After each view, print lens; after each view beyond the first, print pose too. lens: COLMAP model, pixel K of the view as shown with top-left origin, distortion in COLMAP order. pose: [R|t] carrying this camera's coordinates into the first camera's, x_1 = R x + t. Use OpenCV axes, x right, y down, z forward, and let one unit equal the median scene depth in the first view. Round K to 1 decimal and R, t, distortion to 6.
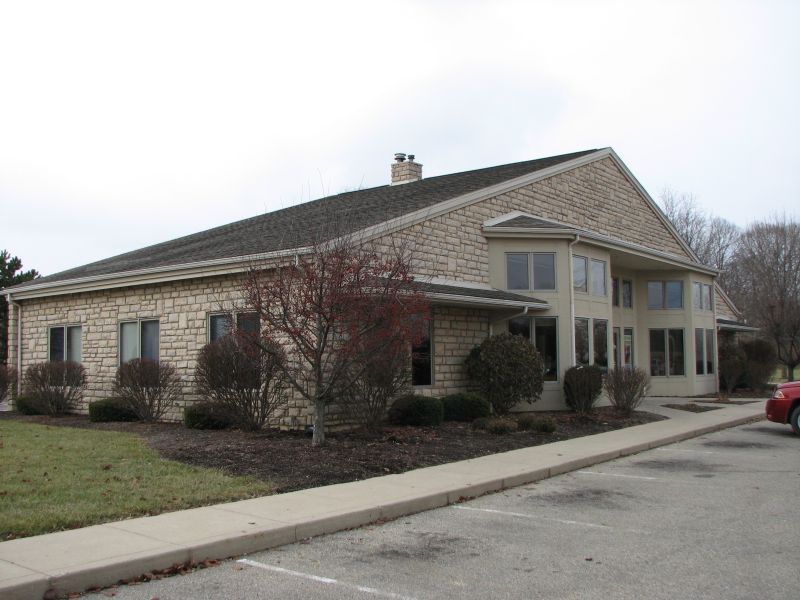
lens RADIAL K [[863.9, 0, 371.3], [0, 863.9, 303.2], [0, 0, 1]] dist [-0.174247, 0.199743]
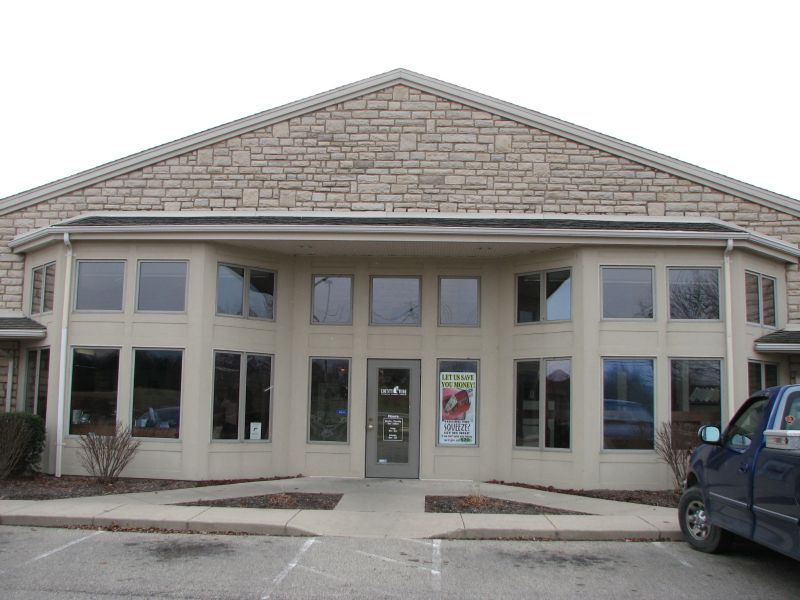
lens RADIAL K [[863.9, 0, 371.3], [0, 863.9, 303.2], [0, 0, 1]] dist [-0.174247, 0.199743]
pose [[0.578963, -0.077268, -0.811684, 0.972459], [0.033547, 0.996914, -0.070972, 0.039578], [0.814663, 0.013860, 0.579769, 0.795358]]
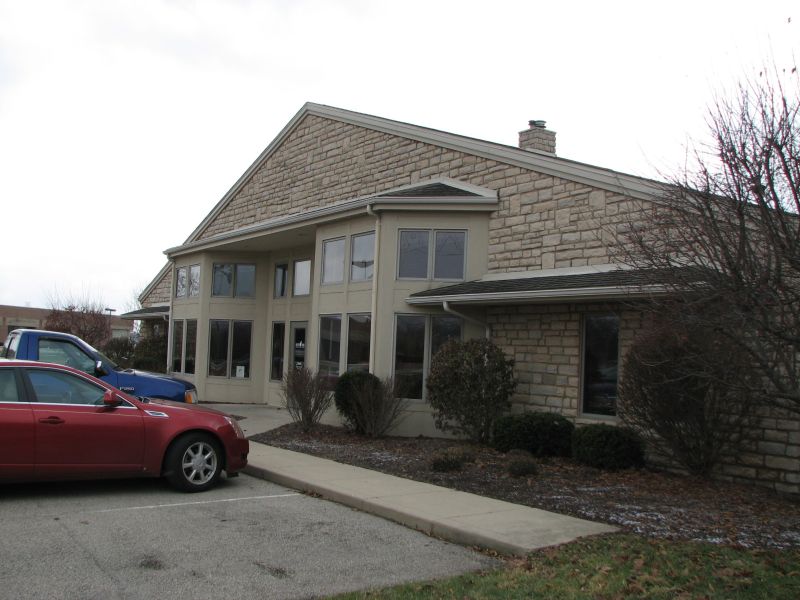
lens RADIAL K [[863.9, 0, 371.3], [0, 863.9, 303.2], [0, 0, 1]] dist [-0.174247, 0.199743]
pose [[-0.323911, -0.060426, -0.944156, 1.315475], [0.034120, 0.996563, -0.075485, 0.095314], [0.945472, -0.056665, -0.320736, 1.675396]]
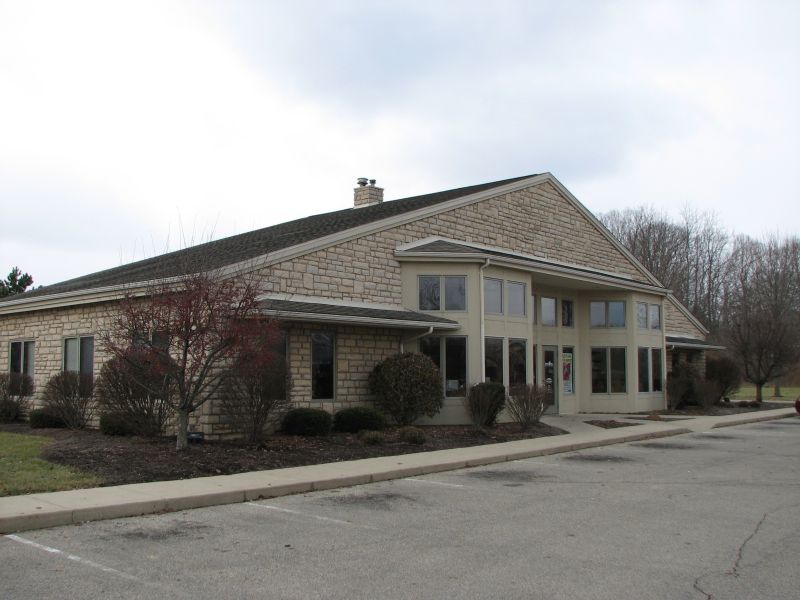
lens RADIAL K [[863.9, 0, 371.3], [0, 863.9, 303.2], [0, 0, 1]] dist [-0.174247, 0.199743]
pose [[0.998435, 0.004372, -0.055750, 0.157121], [-0.005280, 0.999855, -0.016166, -0.006951], [0.055671, 0.016435, 0.998314, -0.070175]]
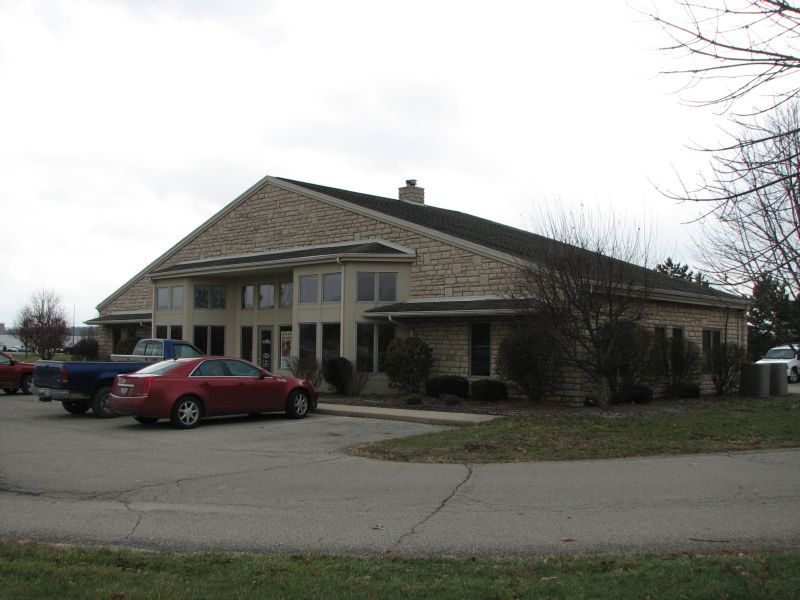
lens RADIAL K [[863.9, 0, 371.3], [0, 863.9, 303.2], [0, 0, 1]] dist [-0.174247, 0.199743]
pose [[-0.113678, -0.043846, -0.992550, 1.865252], [0.065466, 0.996524, -0.051519, 0.086948], [0.991358, -0.070834, -0.110413, 1.617122]]
